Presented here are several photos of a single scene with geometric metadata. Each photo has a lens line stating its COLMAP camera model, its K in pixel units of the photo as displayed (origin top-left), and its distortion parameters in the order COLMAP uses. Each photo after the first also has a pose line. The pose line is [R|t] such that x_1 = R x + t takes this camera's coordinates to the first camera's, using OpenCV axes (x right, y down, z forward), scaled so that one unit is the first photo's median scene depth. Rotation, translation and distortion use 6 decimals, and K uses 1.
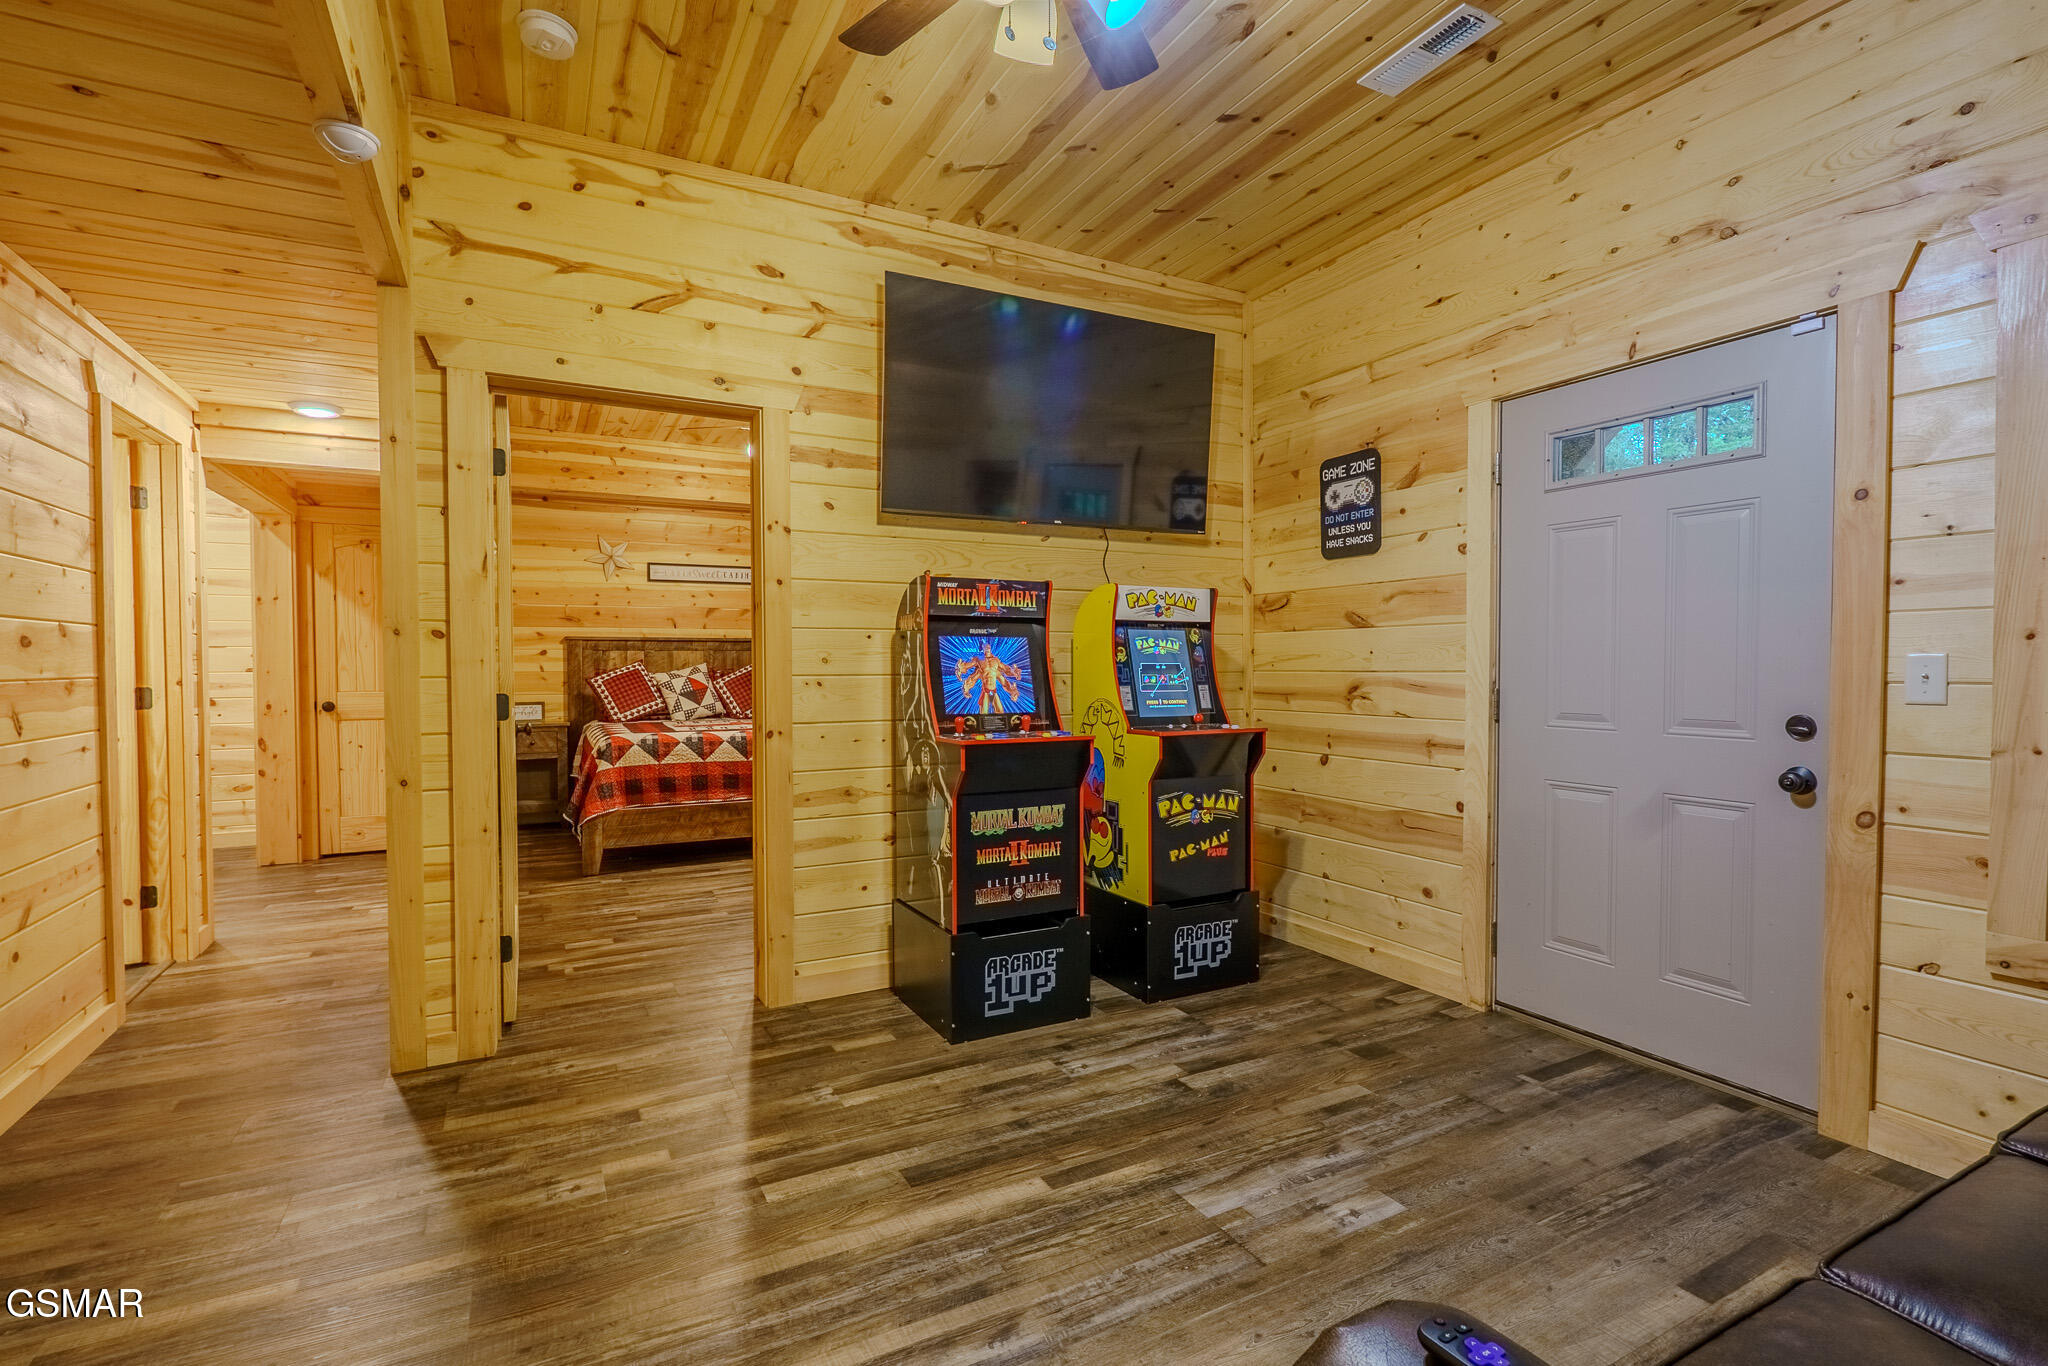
lens RADIAL K [[936.3, 0, 1014.4], [0, 936.3, 686.6], [0, 0, 1]] dist [-0.006478, 0.001016]
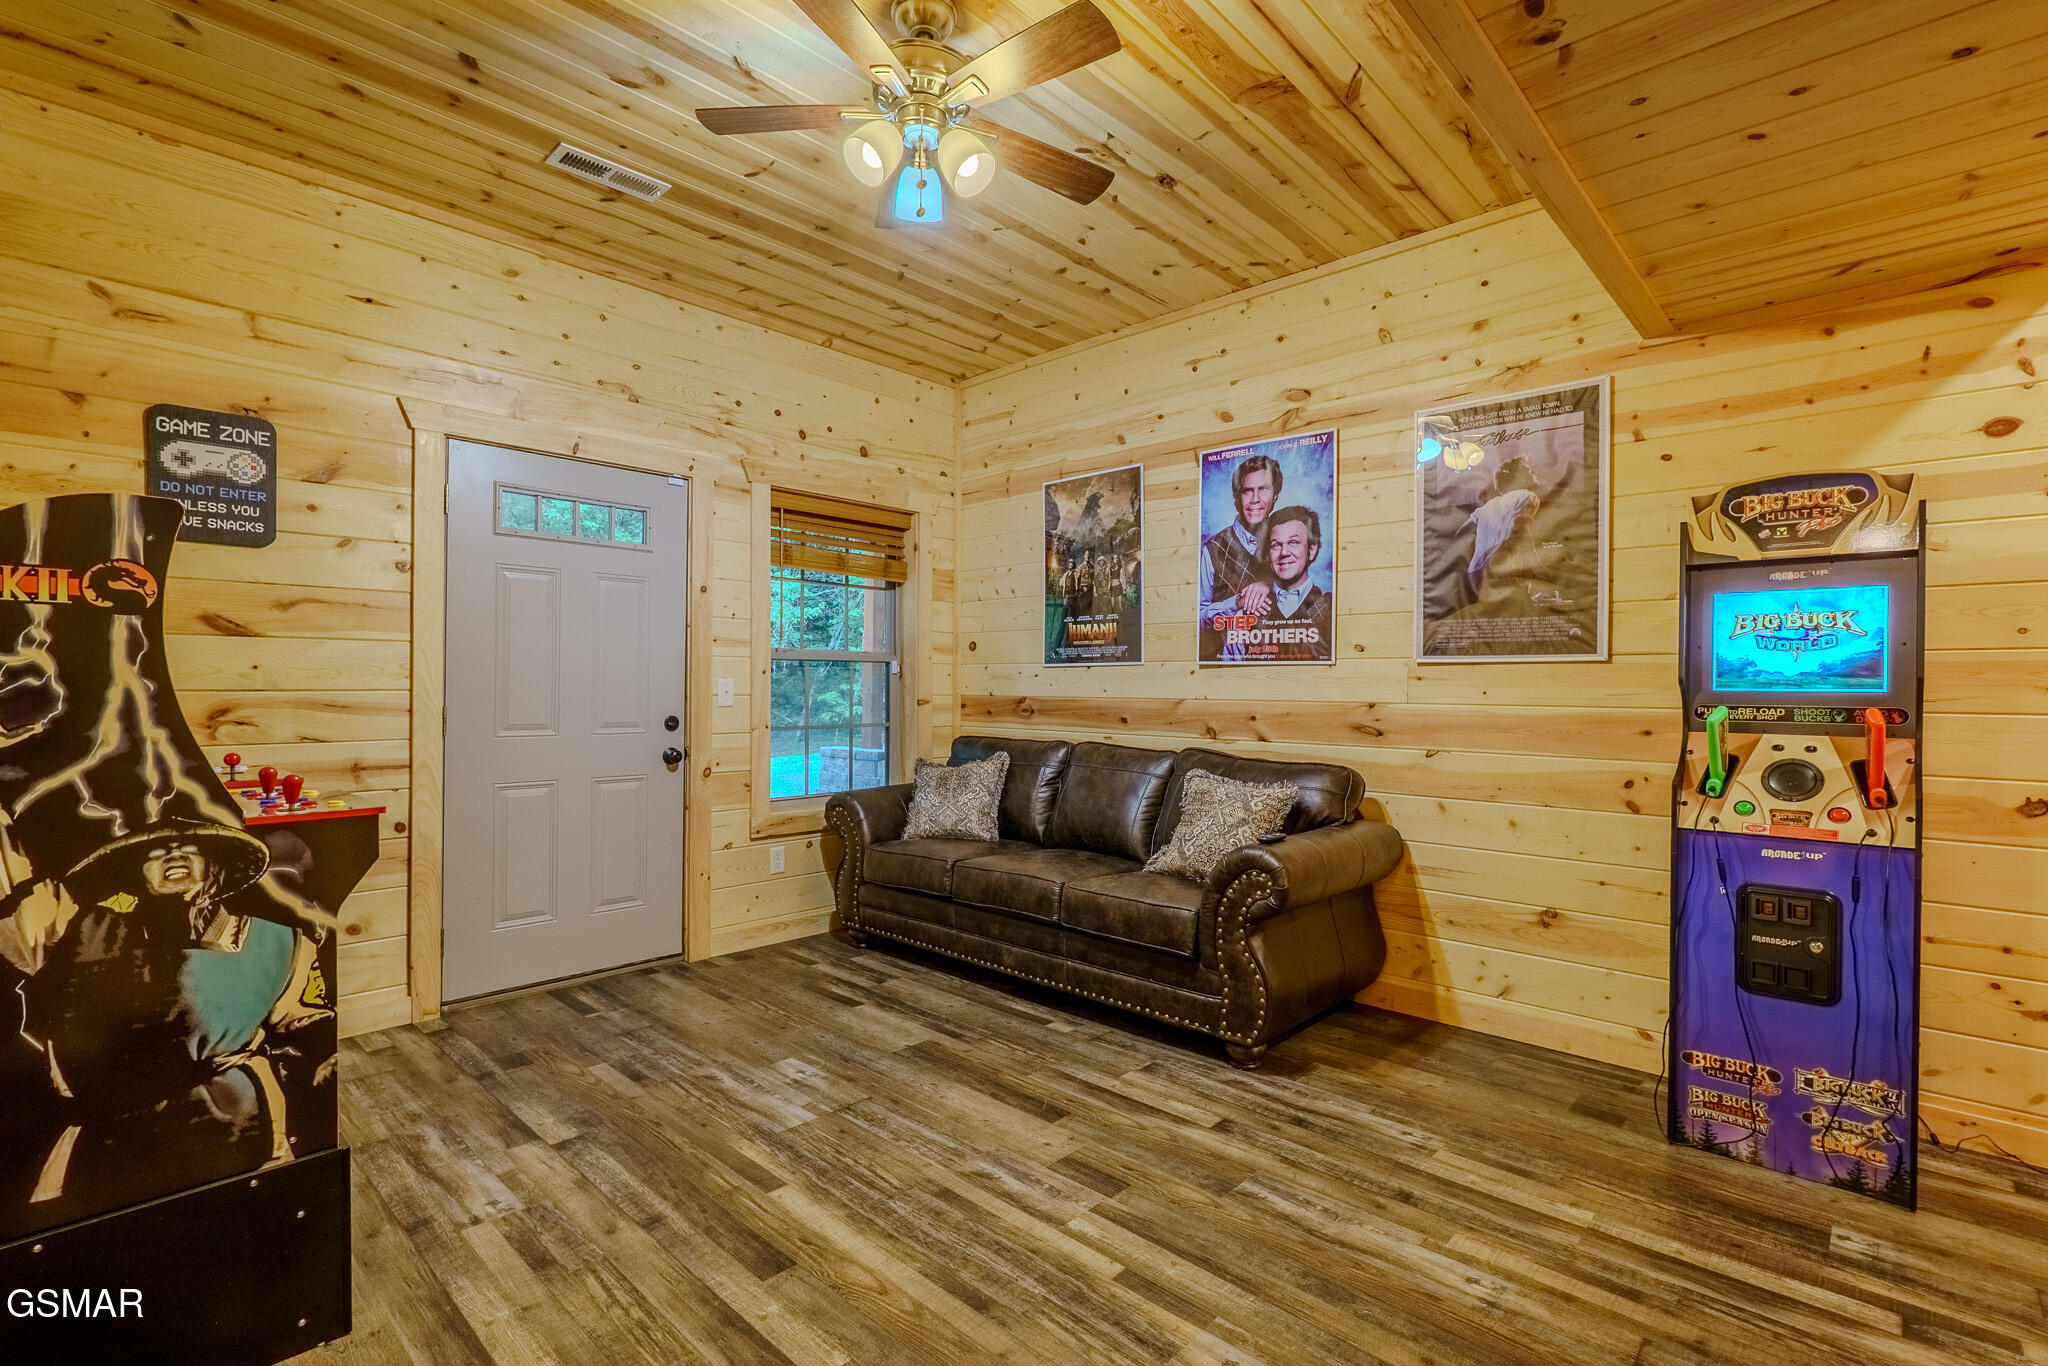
lens RADIAL K [[936.3, 0, 1017.6], [0, 936.3, 686.4], [0, 0, 1]] dist [-0.006478, 0.001016]
pose [[-0.324259, 0.000551, 0.945968, -0.804899], [0.016687, 0.999848, 0.005137, -0.017128], [-0.945821, 0.017451, -0.324219, 0.843973]]
